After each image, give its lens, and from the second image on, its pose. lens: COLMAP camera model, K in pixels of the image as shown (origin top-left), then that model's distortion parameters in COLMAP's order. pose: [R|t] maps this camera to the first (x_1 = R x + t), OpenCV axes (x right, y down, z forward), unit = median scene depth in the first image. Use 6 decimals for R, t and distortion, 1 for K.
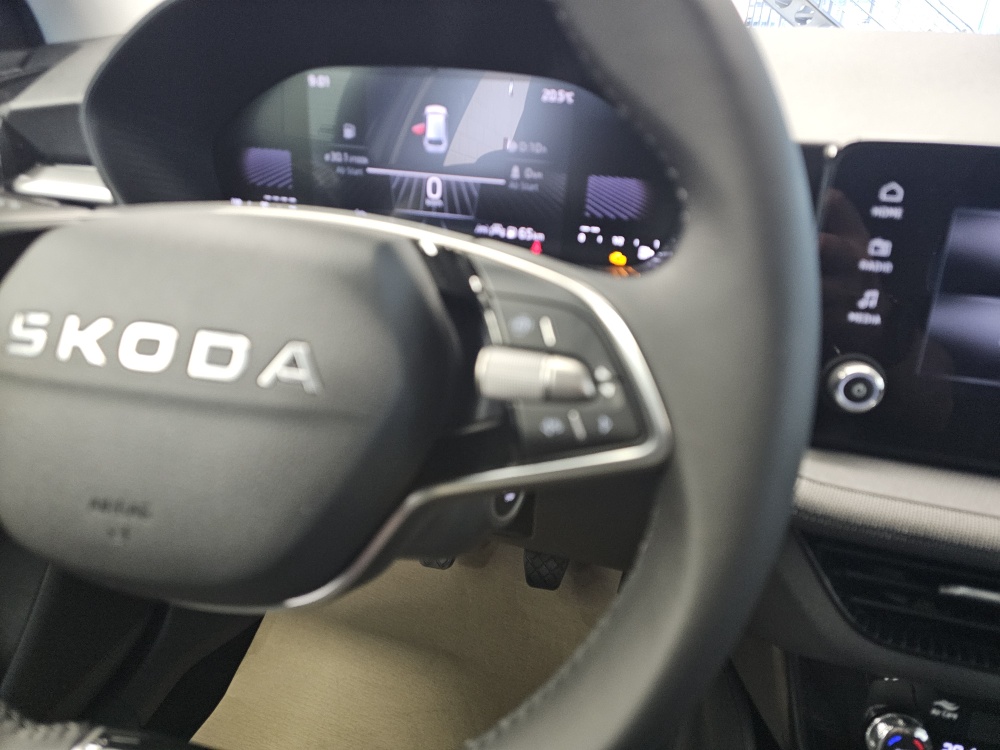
lens RADIAL K [[677.6, 0, 499.5], [0, 677.6, 368.0], [0, 0, 1]] dist [0.080098, -0.099868]
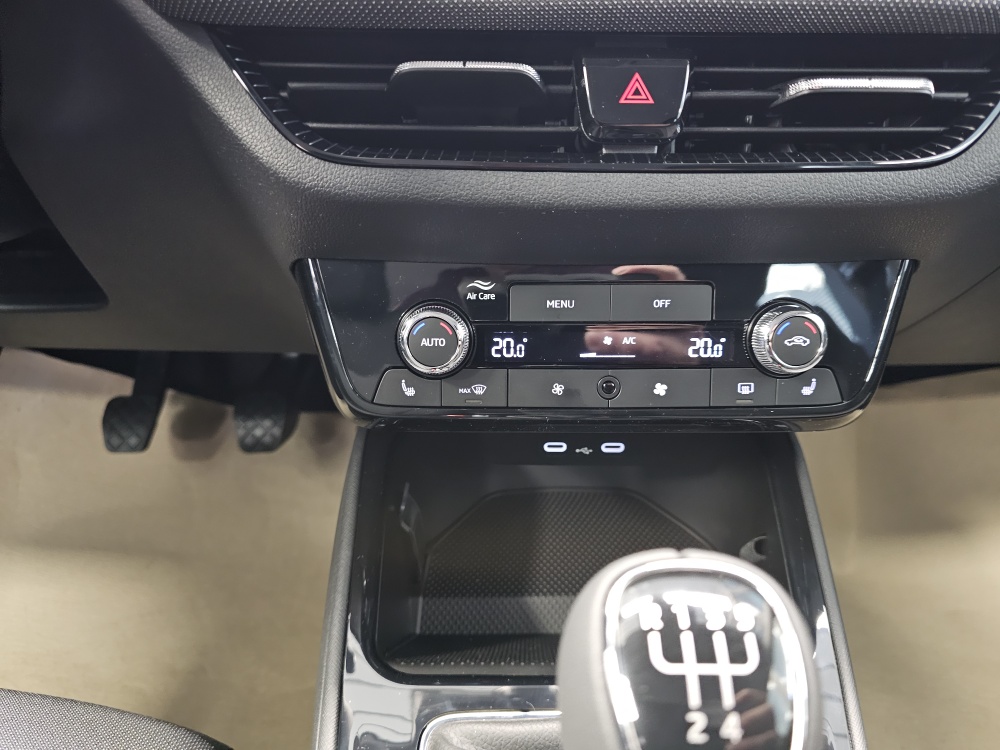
lens RADIAL K [[700.4, 0, 505.4], [0, 700.4, 378.7], [0, 0, 1]] dist [0.003004, -0.026100]
pose [[0.968251, -0.141748, 0.205904, 0.387478], [0.133241, 0.989574, 0.054683, 0.444499], [-0.211509, -0.025512, 0.977043, 0.127108]]
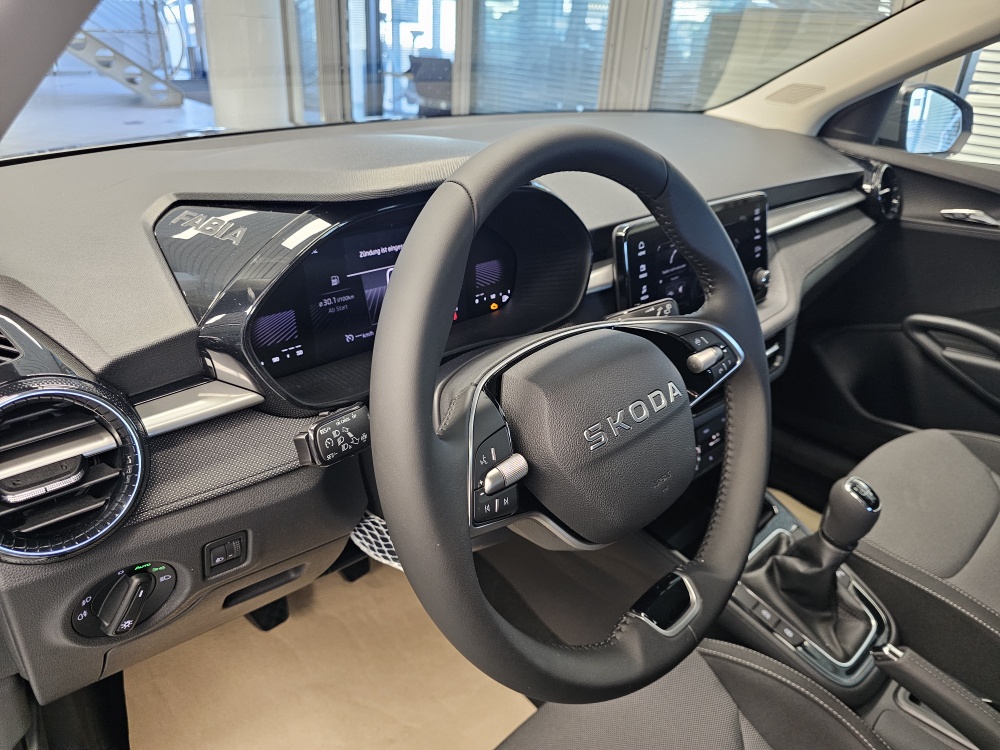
lens RADIAL K [[677.6, 0, 499.5], [0, 677.6, 368.0], [0, 0, 1]] dist [0.080098, -0.099868]
pose [[0.536074, -0.383794, 0.751882, -1.154195], [0.347471, 0.912043, 0.217810, -0.390751], [-0.769343, 0.144495, 0.622280, -0.018731]]
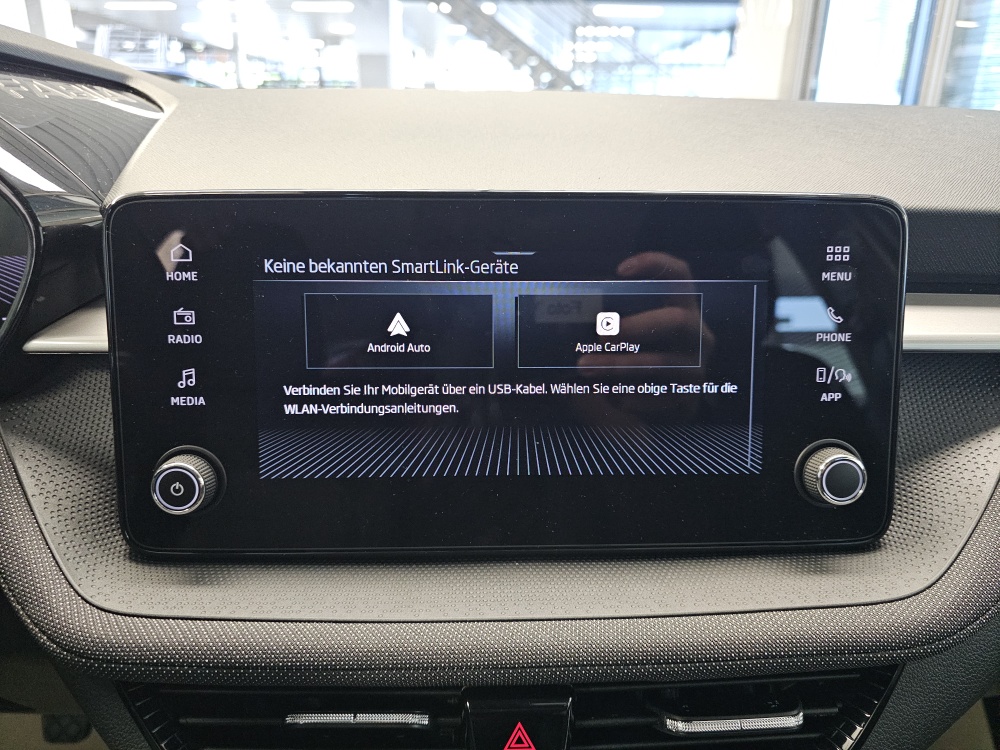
lens RADIAL K [[700.1, 0, 511.8], [0, 700.1, 379.6], [0, 0, 1]] dist [0.002455, -0.024662]
pose [[0.961027, -0.117143, 0.250411, 0.515956], [0.140007, 0.987270, -0.075470, 0.015787], [-0.238382, 0.107588, 0.965194, 0.059970]]
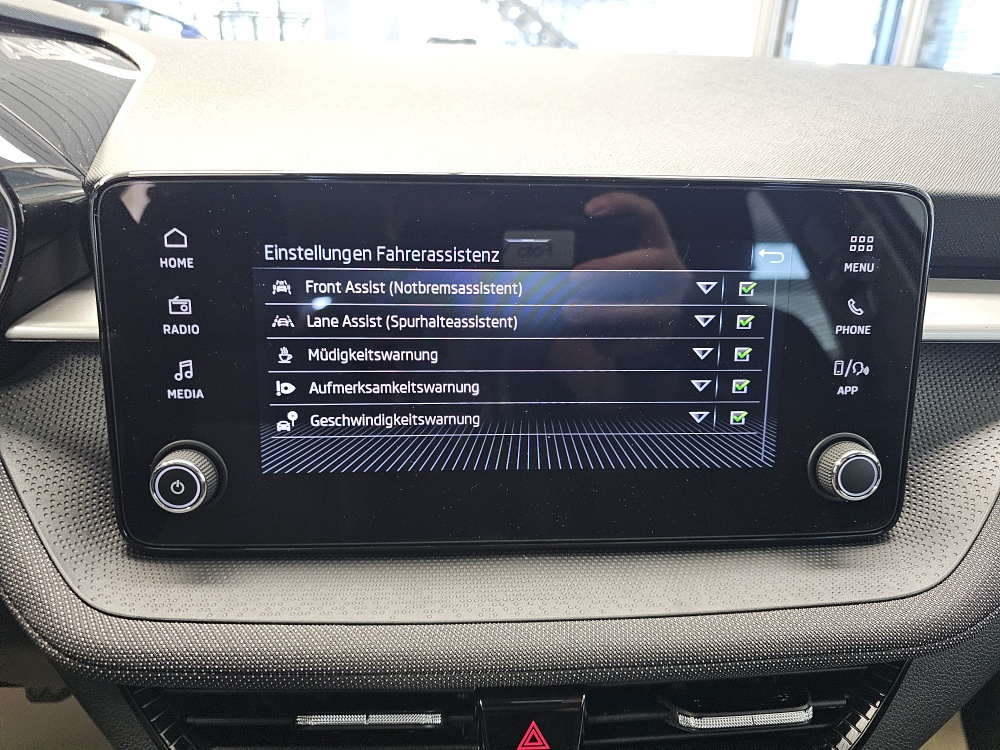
lens RADIAL K [[700.2, 0, 495.1], [0, 700.2, 366.9], [0, 0, 1]] dist [-0.007047, -0.013204]
pose [[0.954707, -0.129183, 0.268042, 0.487398], [0.136358, 0.990625, -0.008246, -0.035166], [-0.264464, 0.044422, 0.963372, 0.089189]]
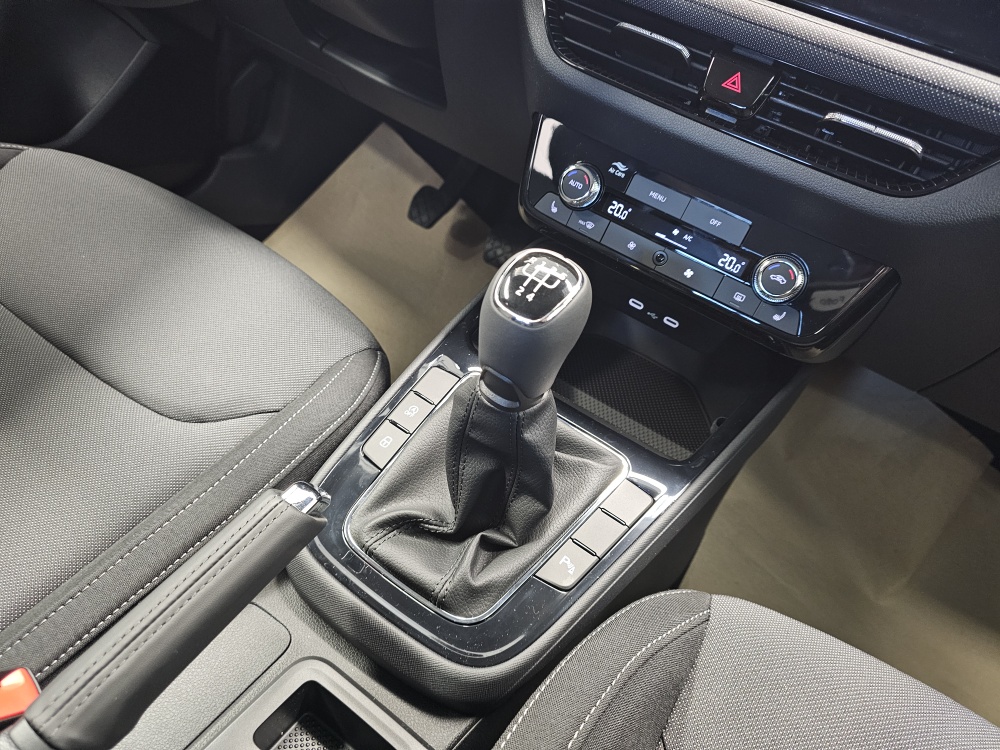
lens RADIAL K [[681.3, 0, 487.1], [0, 681.3, 375.0], [0, 0, 1]] dist [0.006768, -0.057749]
pose [[0.922561, 0.352112, -0.157791, 0.607947], [-0.322299, 0.928066, 0.186593, 0.561948], [0.212142, -0.121287, 0.969683, -0.338239]]
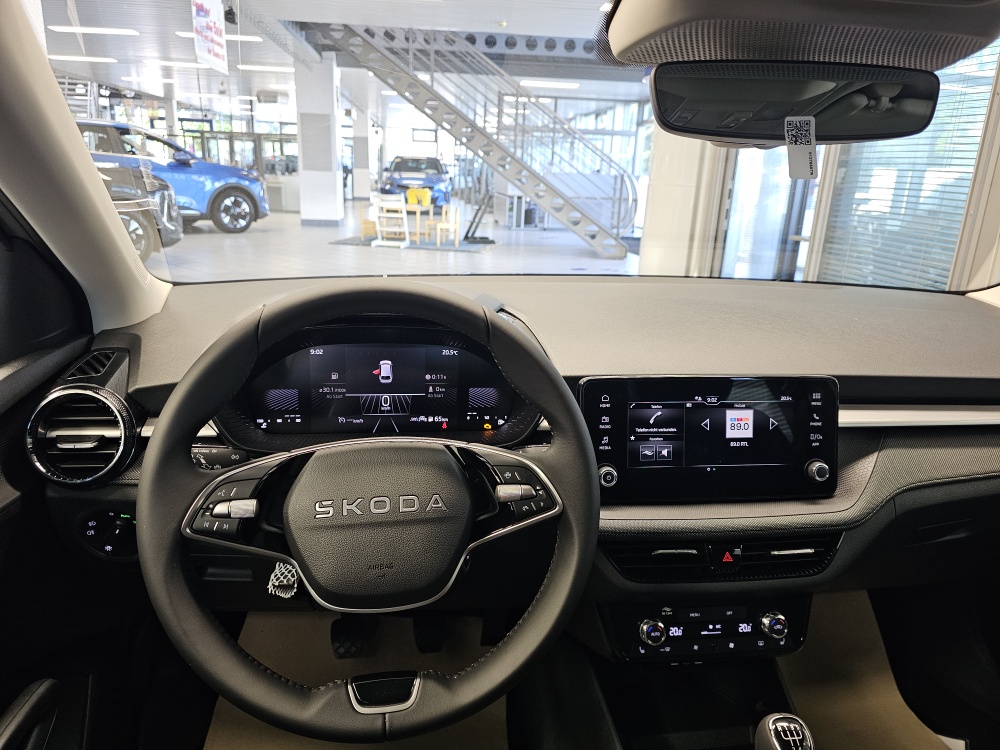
lens RADIAL K [[677.6, 0, 499.5], [0, 677.6, 368.0], [0, 0, 1]] dist [0.080098, -0.099868]
pose [[0.929964, -0.099861, 0.353829, -0.477488], [0.155526, 0.978907, -0.132490, -0.064969], [-0.333135, 0.178241, 0.925879, -0.861186]]
